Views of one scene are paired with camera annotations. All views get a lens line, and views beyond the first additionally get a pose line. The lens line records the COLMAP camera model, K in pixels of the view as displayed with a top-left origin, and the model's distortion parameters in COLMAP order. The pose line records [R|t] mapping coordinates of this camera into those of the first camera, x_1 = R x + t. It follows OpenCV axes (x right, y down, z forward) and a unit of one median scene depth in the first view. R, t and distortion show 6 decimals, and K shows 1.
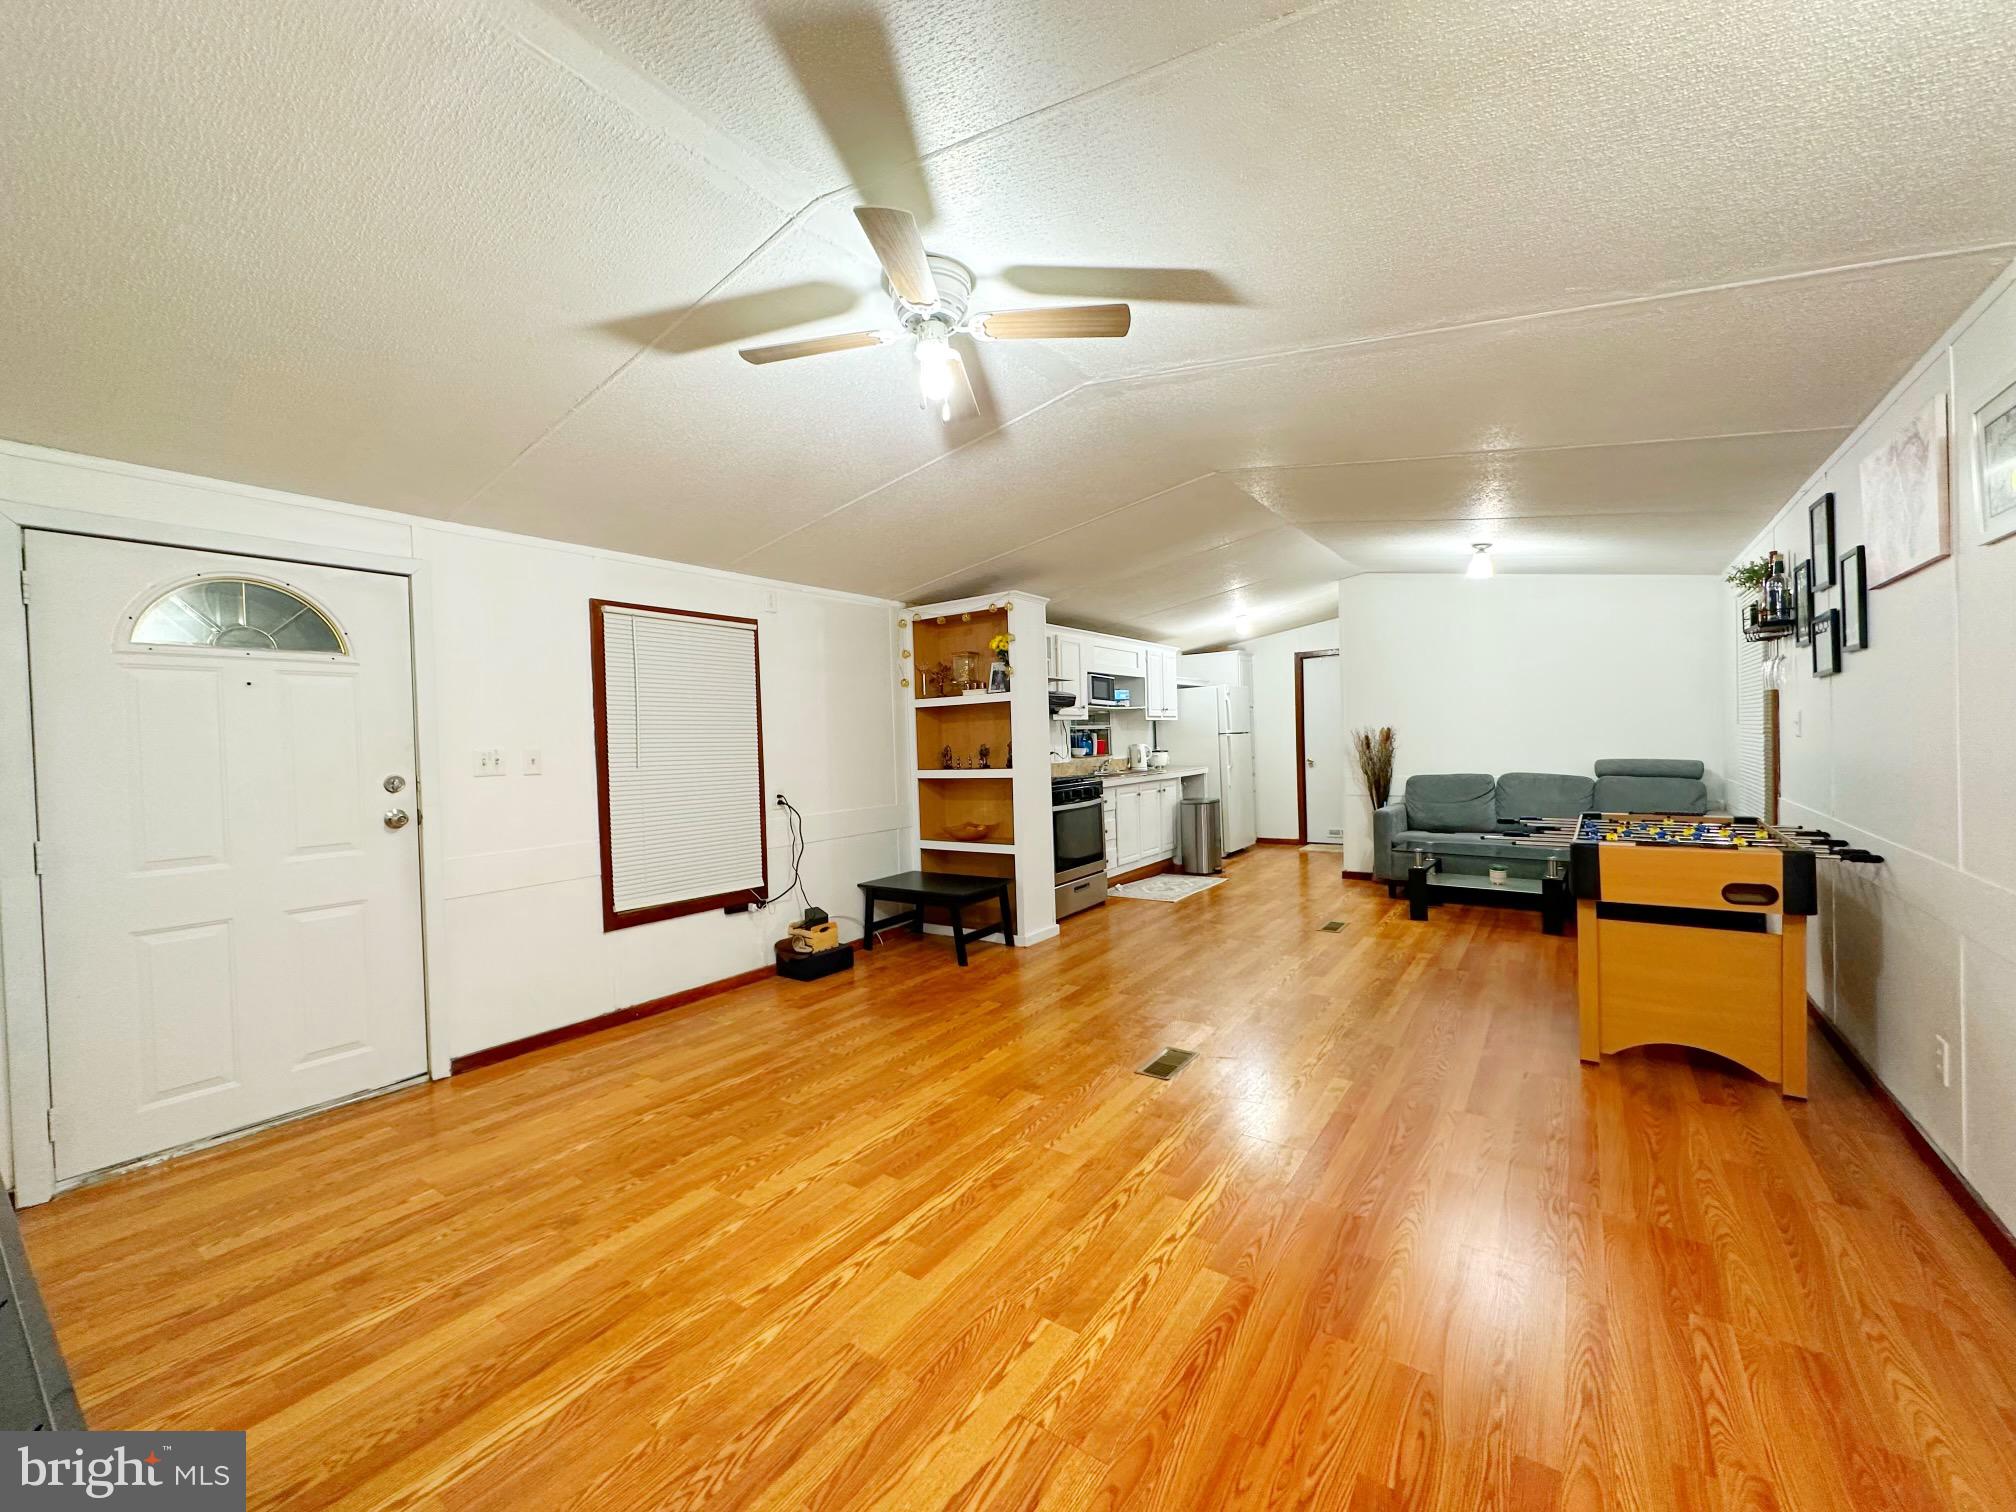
lens RADIAL K [[807.8, 0, 1008.6], [0, 807.8, 752.7], [0, 0, 1]] dist [-0.000995, 0.000020]
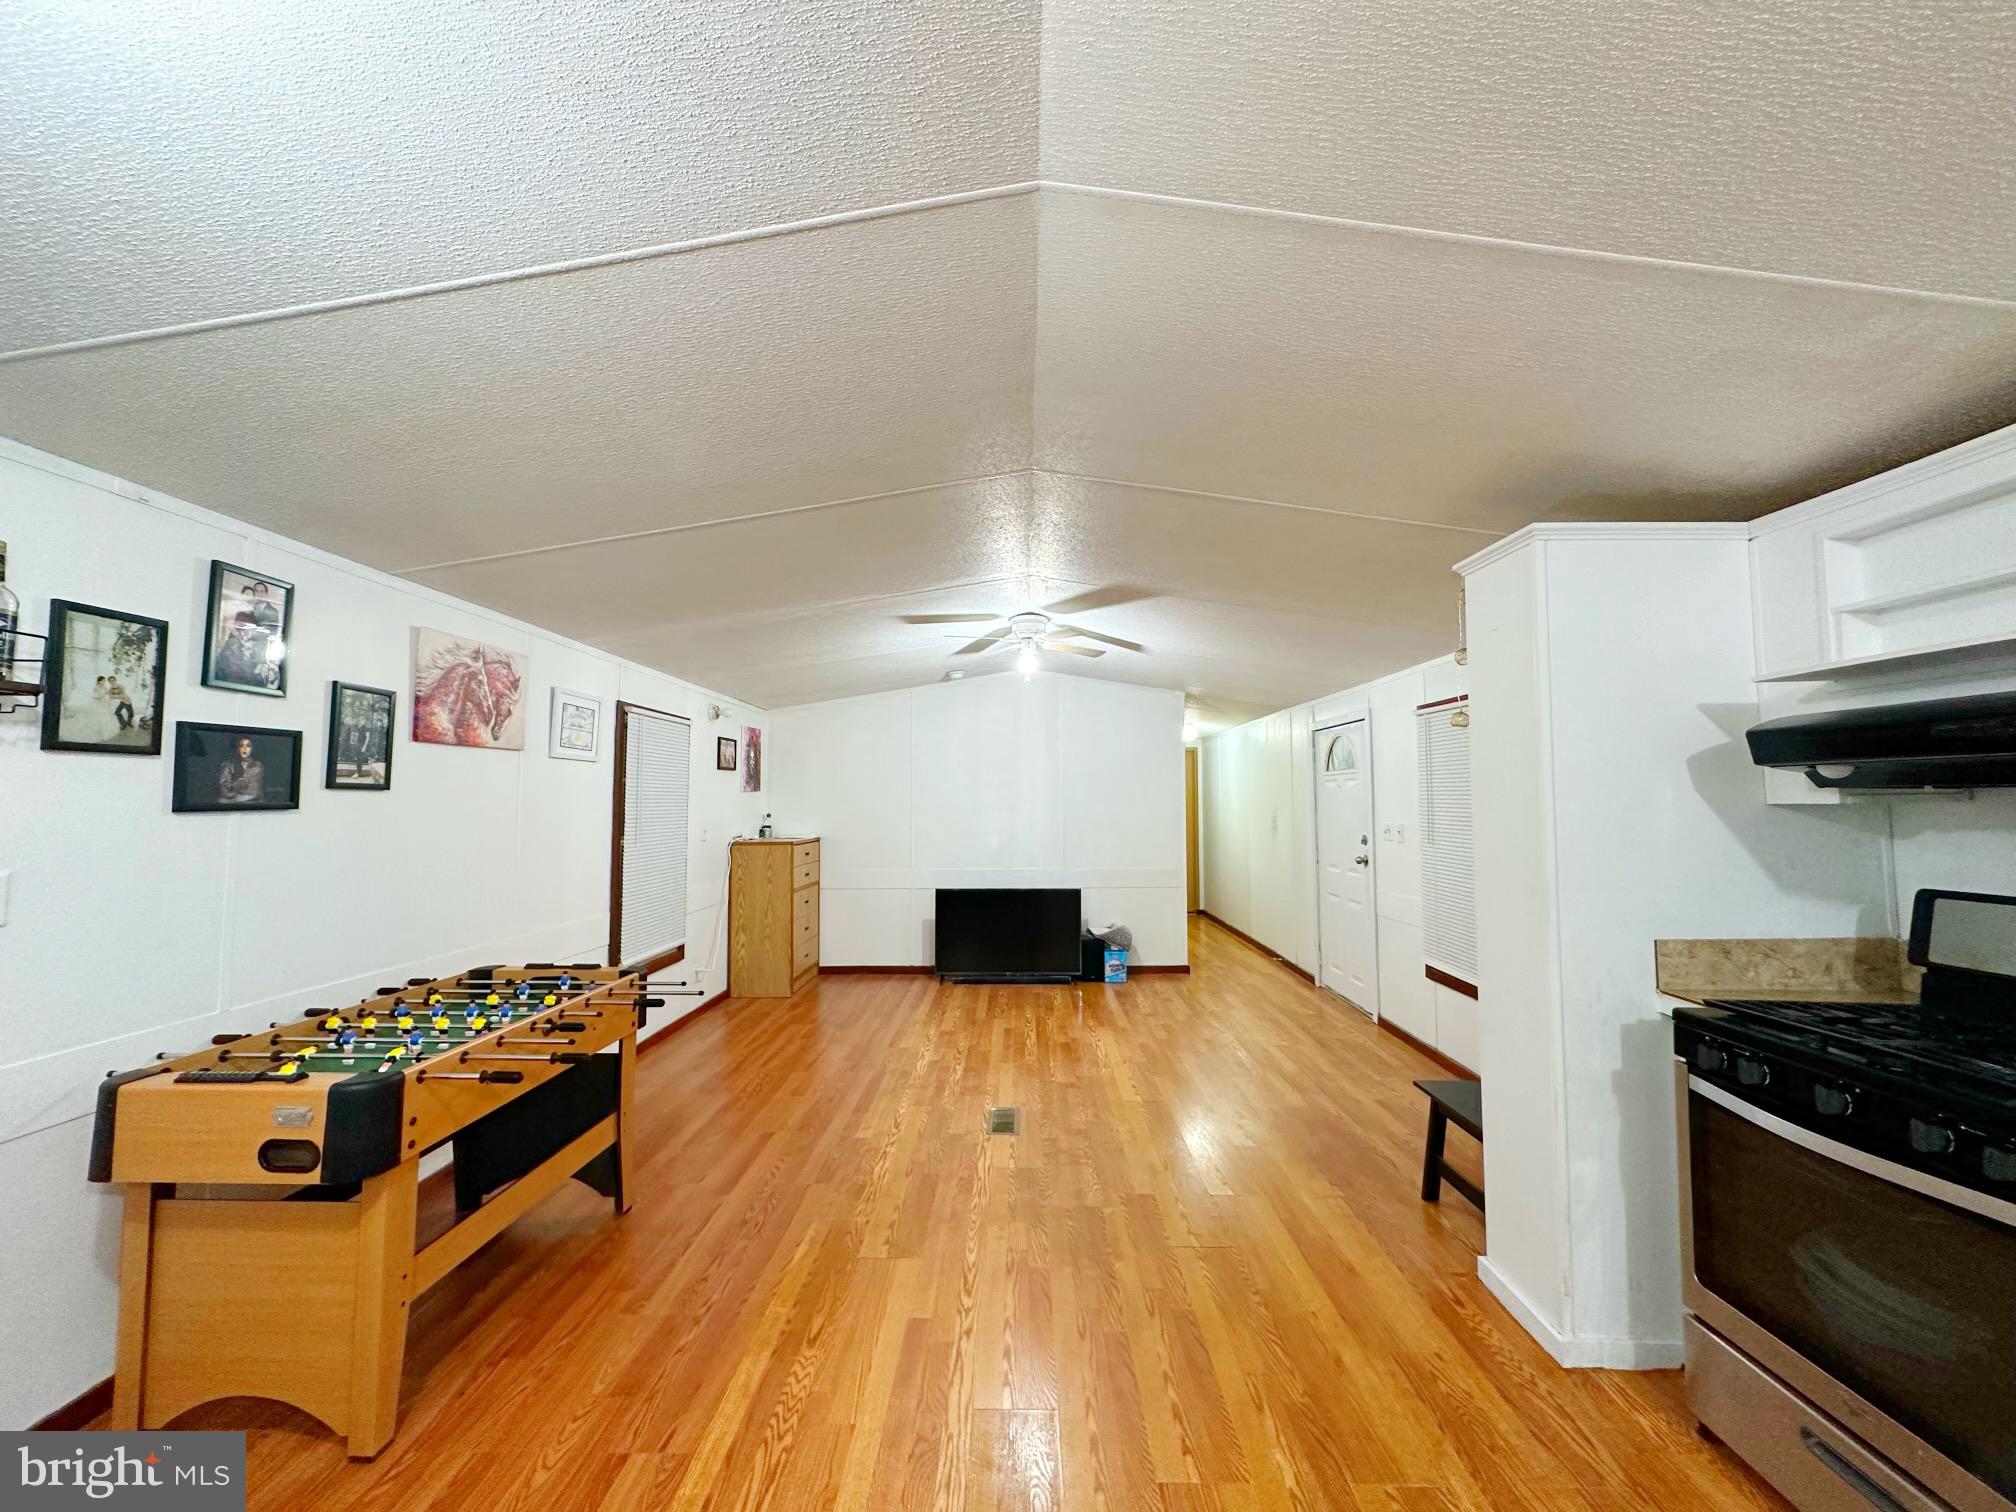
lens RADIAL K [[807.8, 0, 1009.2], [0, 807.8, 751.4], [0, 0, 1]] dist [-0.000995, 0.000020]
pose [[-0.827958, -0.000994, -0.560789, 0.860268], [0.018914, 0.999380, -0.029696, -0.116185], [0.560471, -0.035194, -0.827426, 2.025427]]
